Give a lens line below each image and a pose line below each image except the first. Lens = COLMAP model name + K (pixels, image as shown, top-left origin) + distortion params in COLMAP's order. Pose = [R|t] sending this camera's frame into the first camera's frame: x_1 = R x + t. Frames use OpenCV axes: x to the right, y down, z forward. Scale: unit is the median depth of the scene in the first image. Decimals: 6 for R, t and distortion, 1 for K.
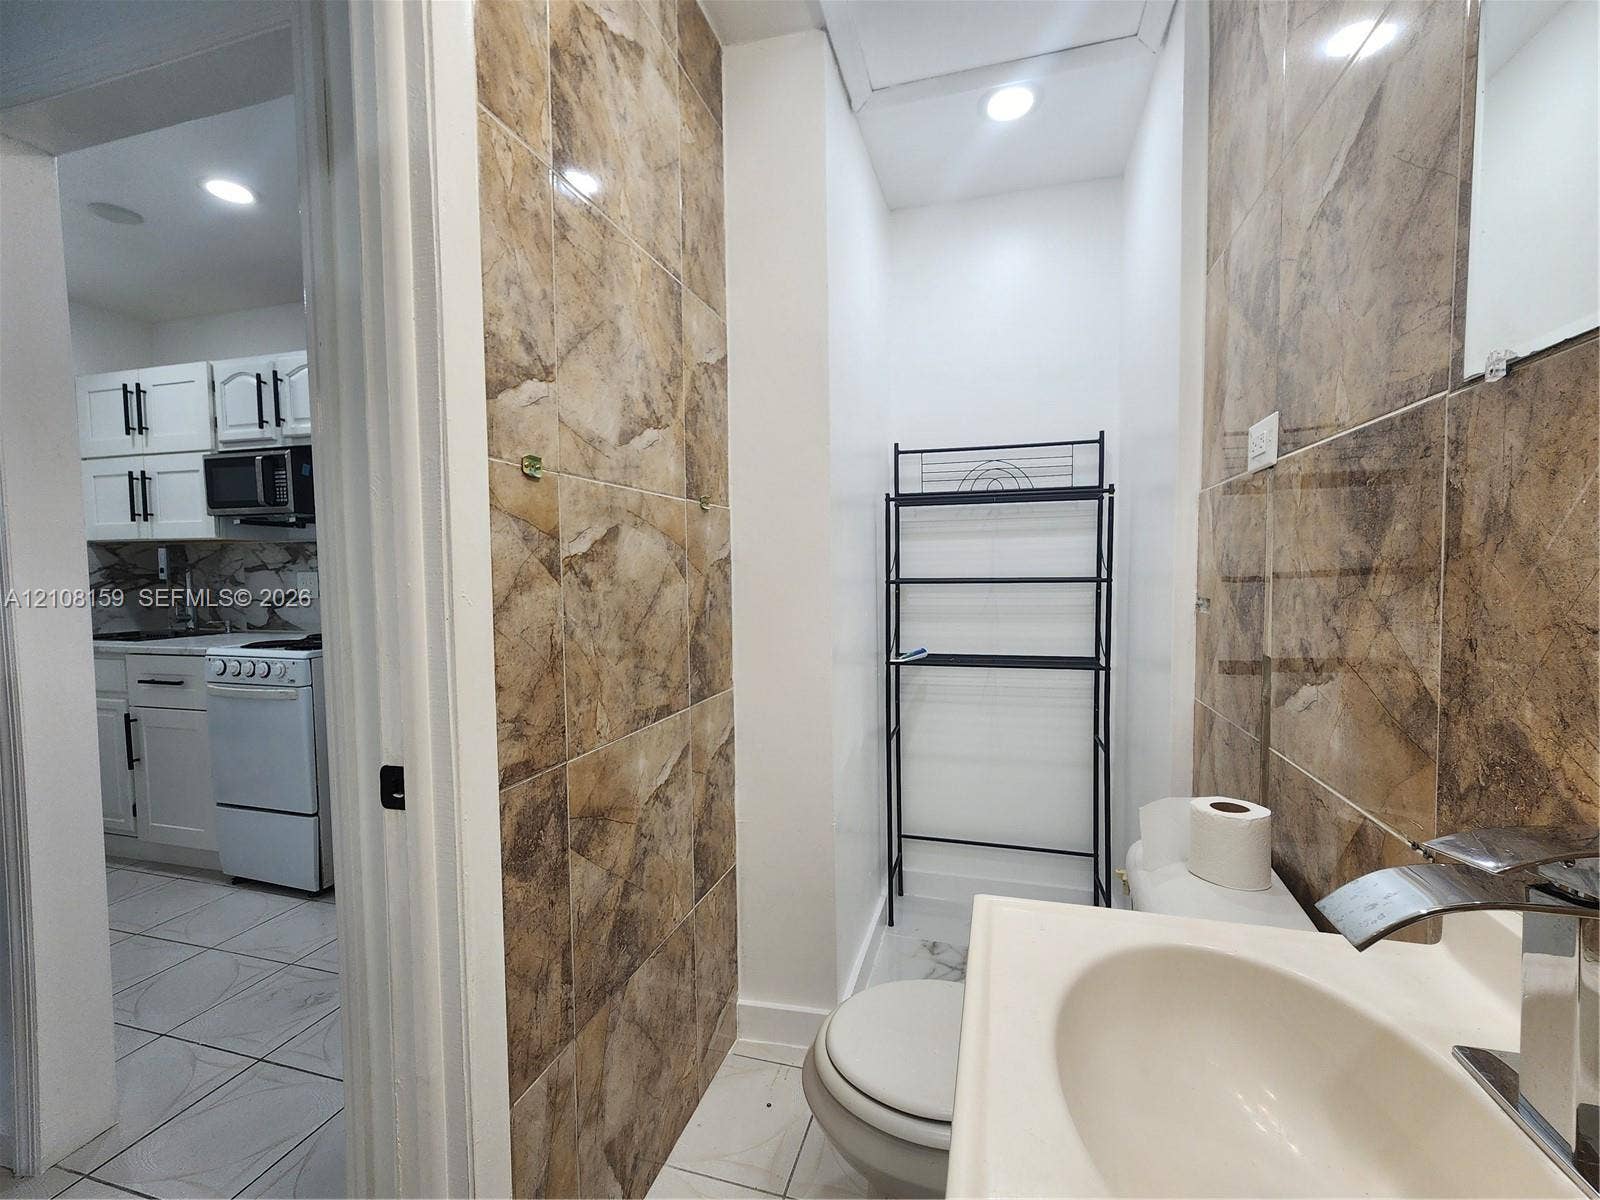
lens RADIAL K [[700.3, 0, 795.2], [0, 700.3, 606.2], [0, 0, 1]] dist [0.000021, 0.000459]
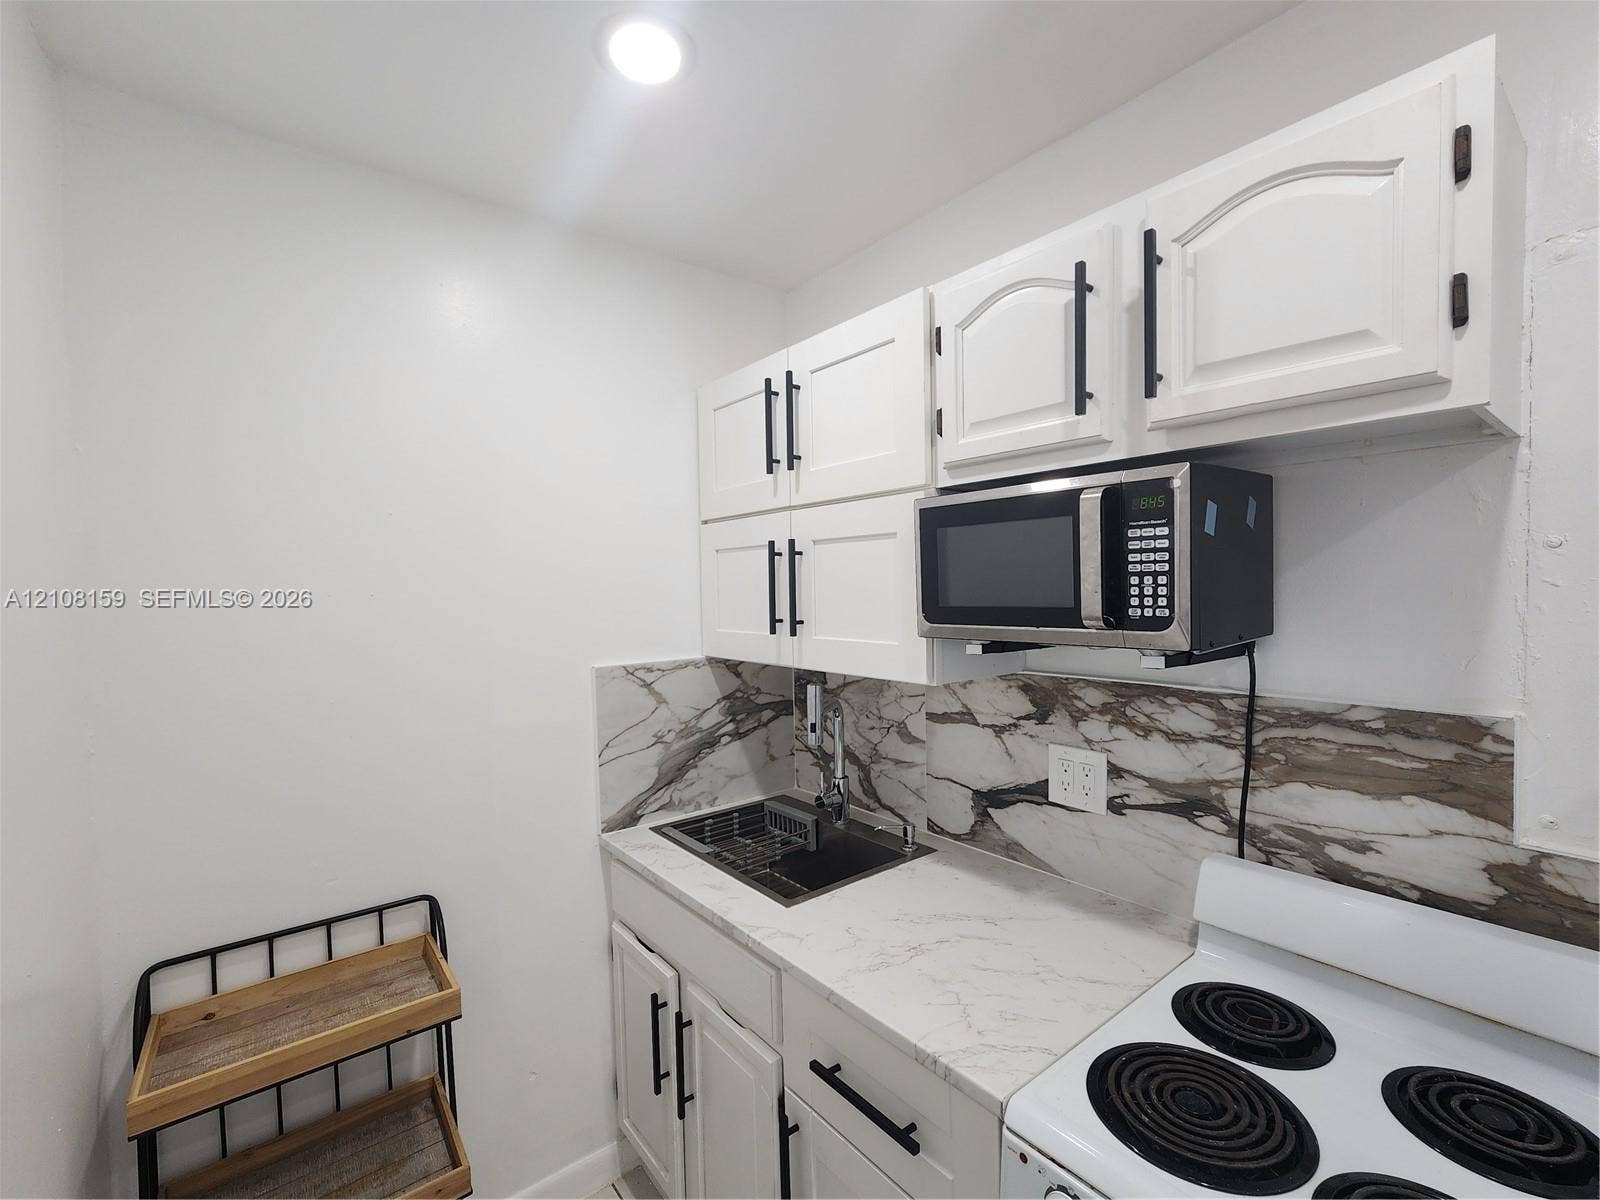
lens RADIAL K [[700.3, 0, 795.3], [0, 700.3, 612.2], [0, 0, 1]] dist [0.000021, 0.000459]
pose [[0.815167, 0.012474, -0.579091, -0.644589], [-0.020485, 0.999763, -0.007301, -0.139024], [0.578863, 0.017814, 0.815230, 0.594350]]
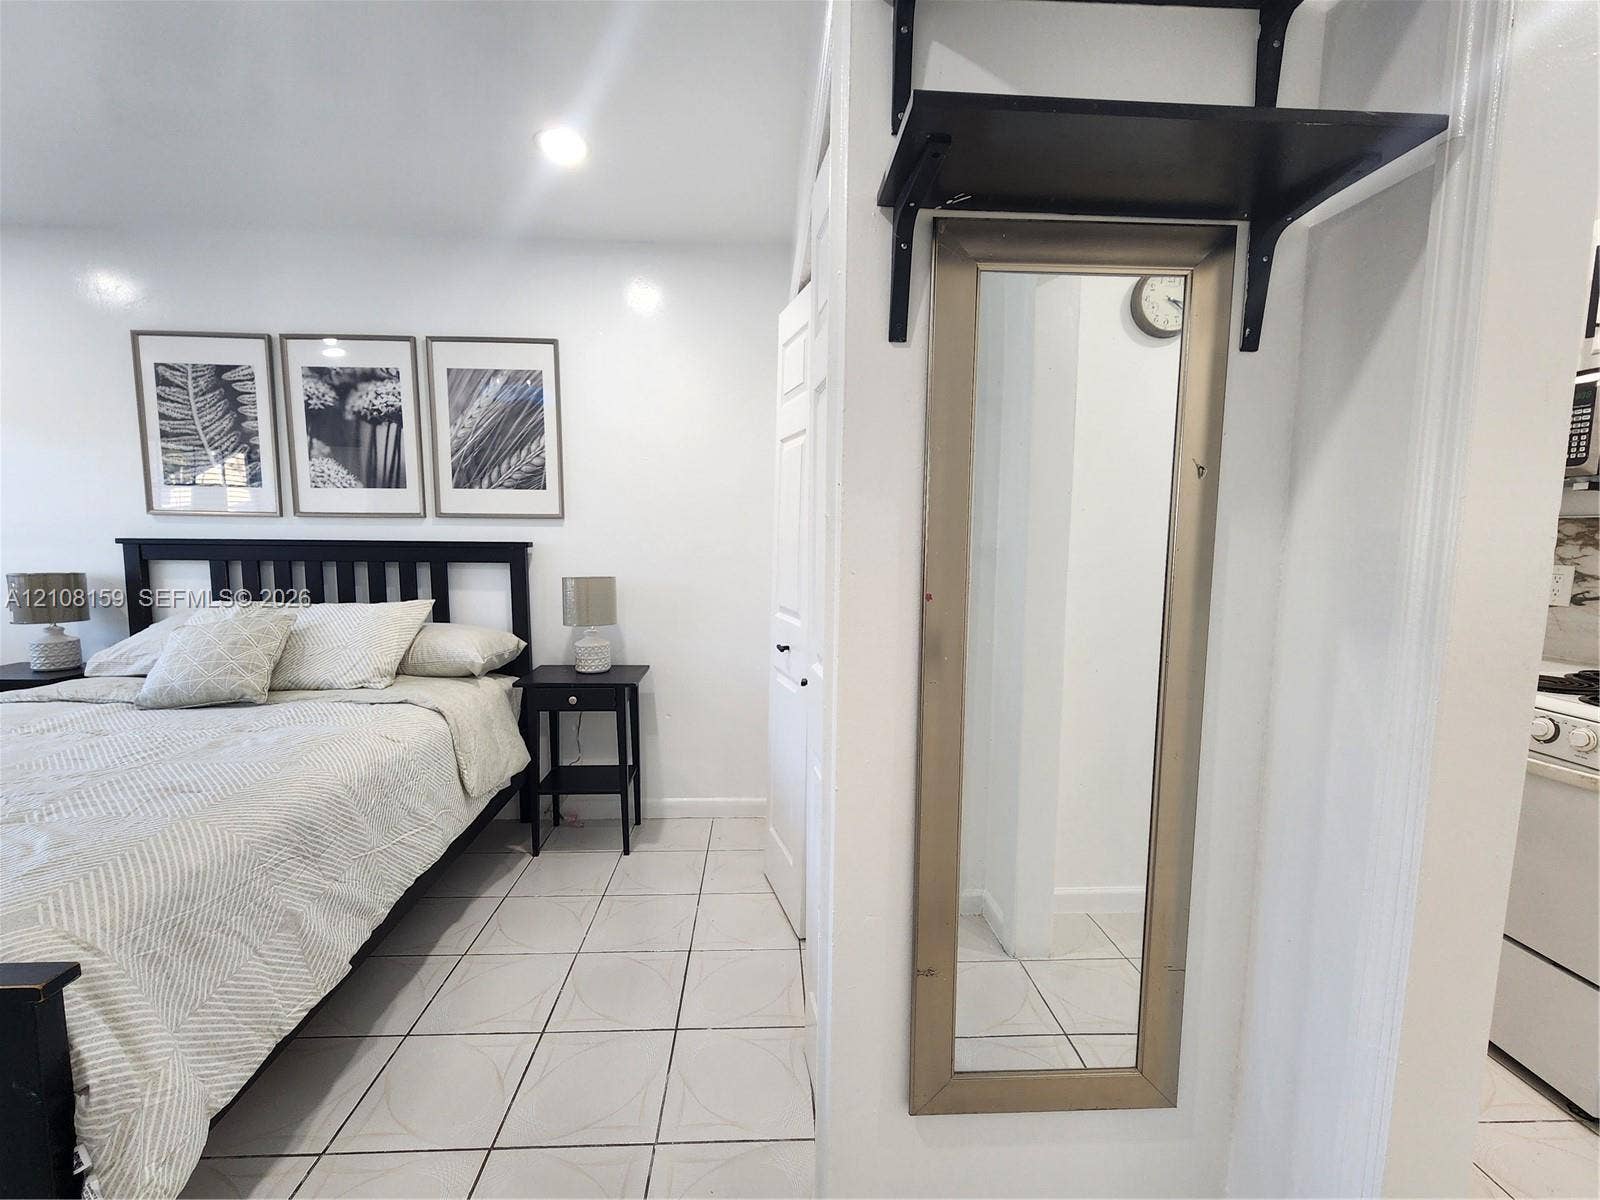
lens RADIAL K [[700.3, 0, 790.5], [0, 700.3, 608.3], [0, 0, 1]] dist [0.000021, 0.000459]
pose [[0.322395, 0.116530, -0.939405, -0.334207], [-0.062914, 0.992837, 0.101567, -0.033491], [0.944512, 0.026357, 0.327418, 0.123458]]
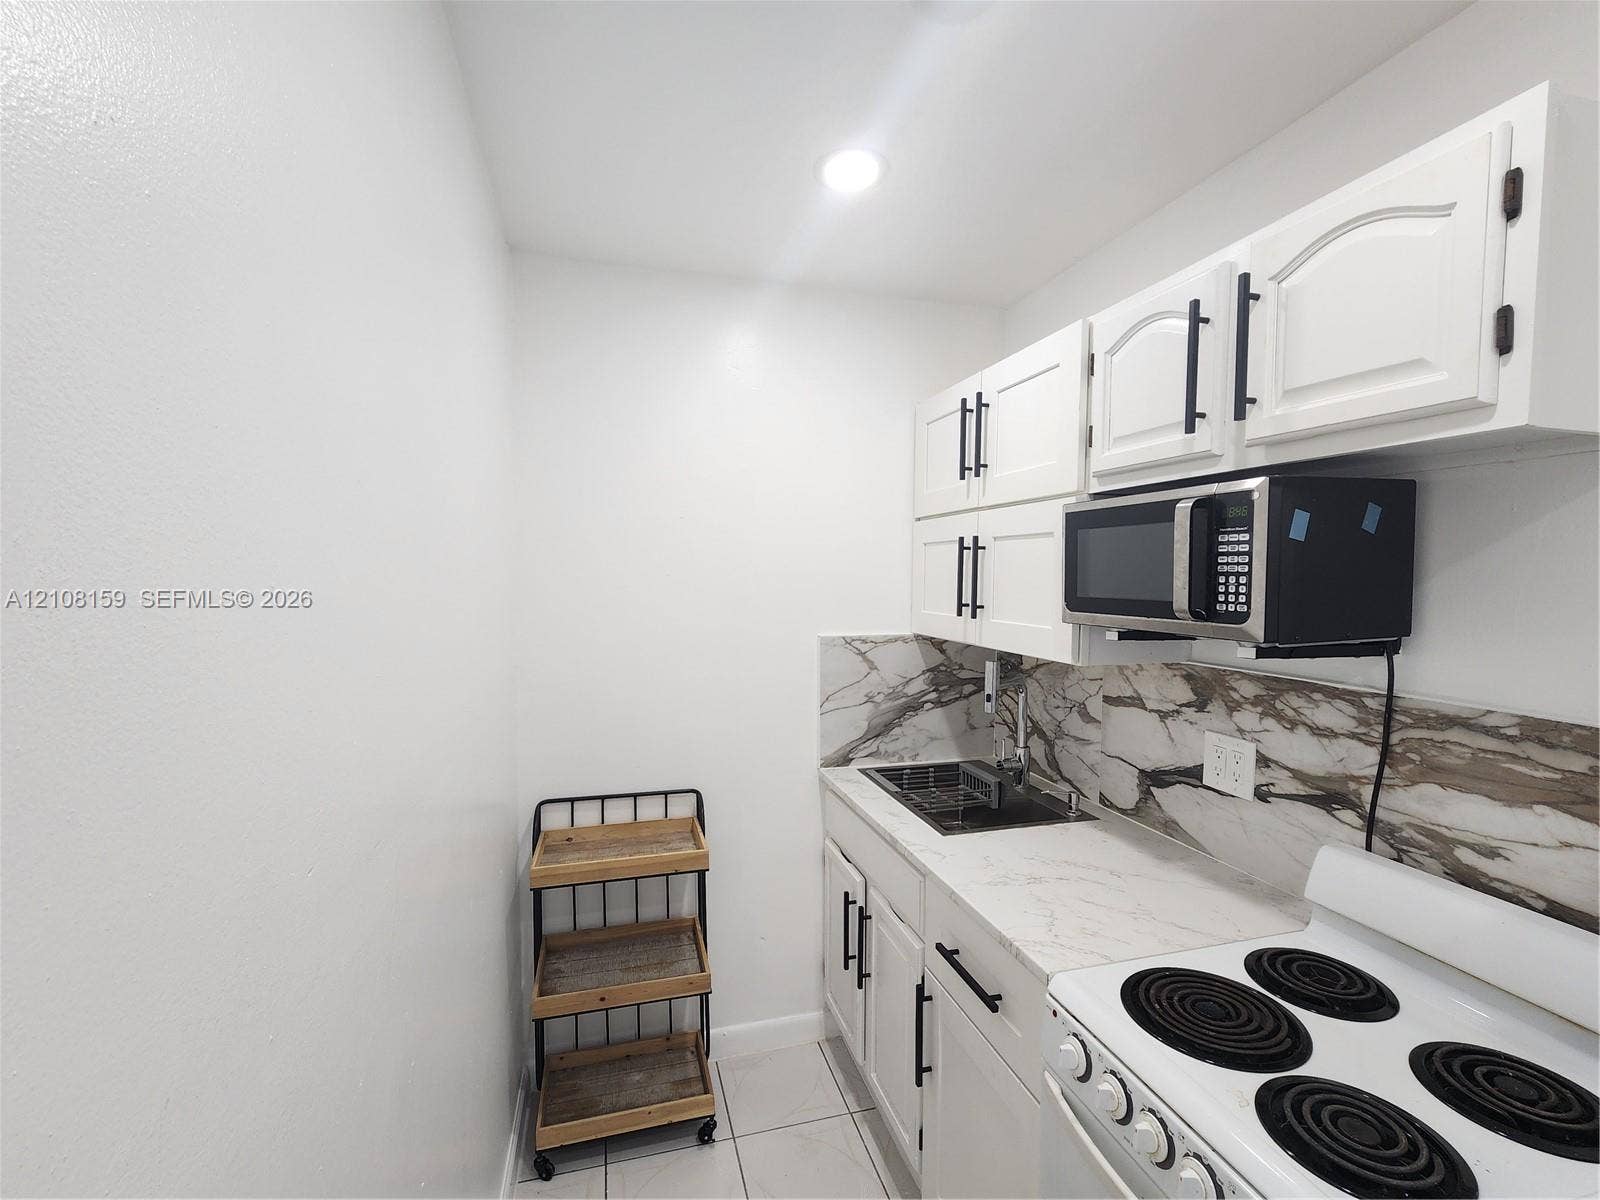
lens RADIAL K [[700.3, 0, 794.0], [0, 700.3, 611.8], [0, 0, 1]] dist [0.000021, 0.000459]
pose [[0.524854, 0.056740, -0.849299, -0.504887], [-0.059583, 0.997777, 0.029838, -0.139769], [0.849104, 0.034943, 0.527068, 0.560447]]
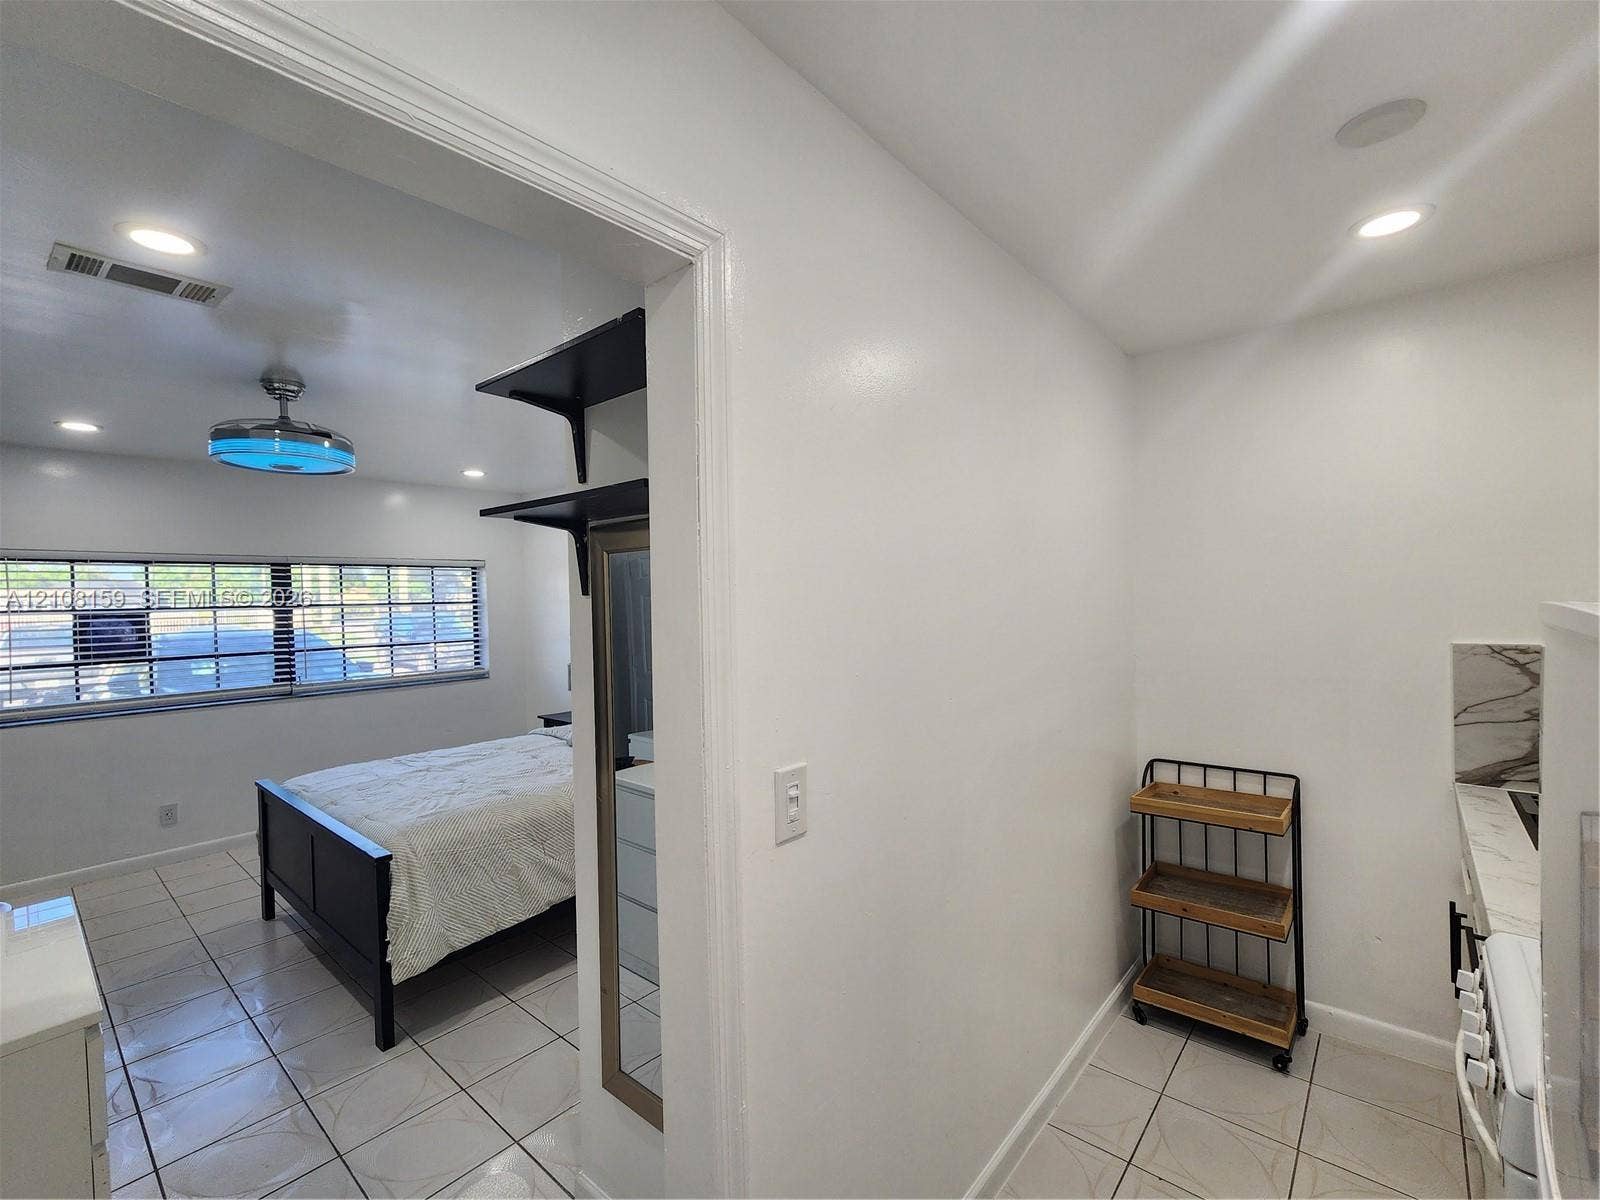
lens RADIAL K [[700.3, 0, 803.3], [0, 700.3, 612.8], [0, 0, 1]] dist [0.000021, 0.000459]
pose [[-0.412956, 0.043311, -0.909721, -0.199342], [-0.021420, 0.998130, 0.057243, -0.151291], [0.910499, 0.043125, -0.411256, 0.668363]]
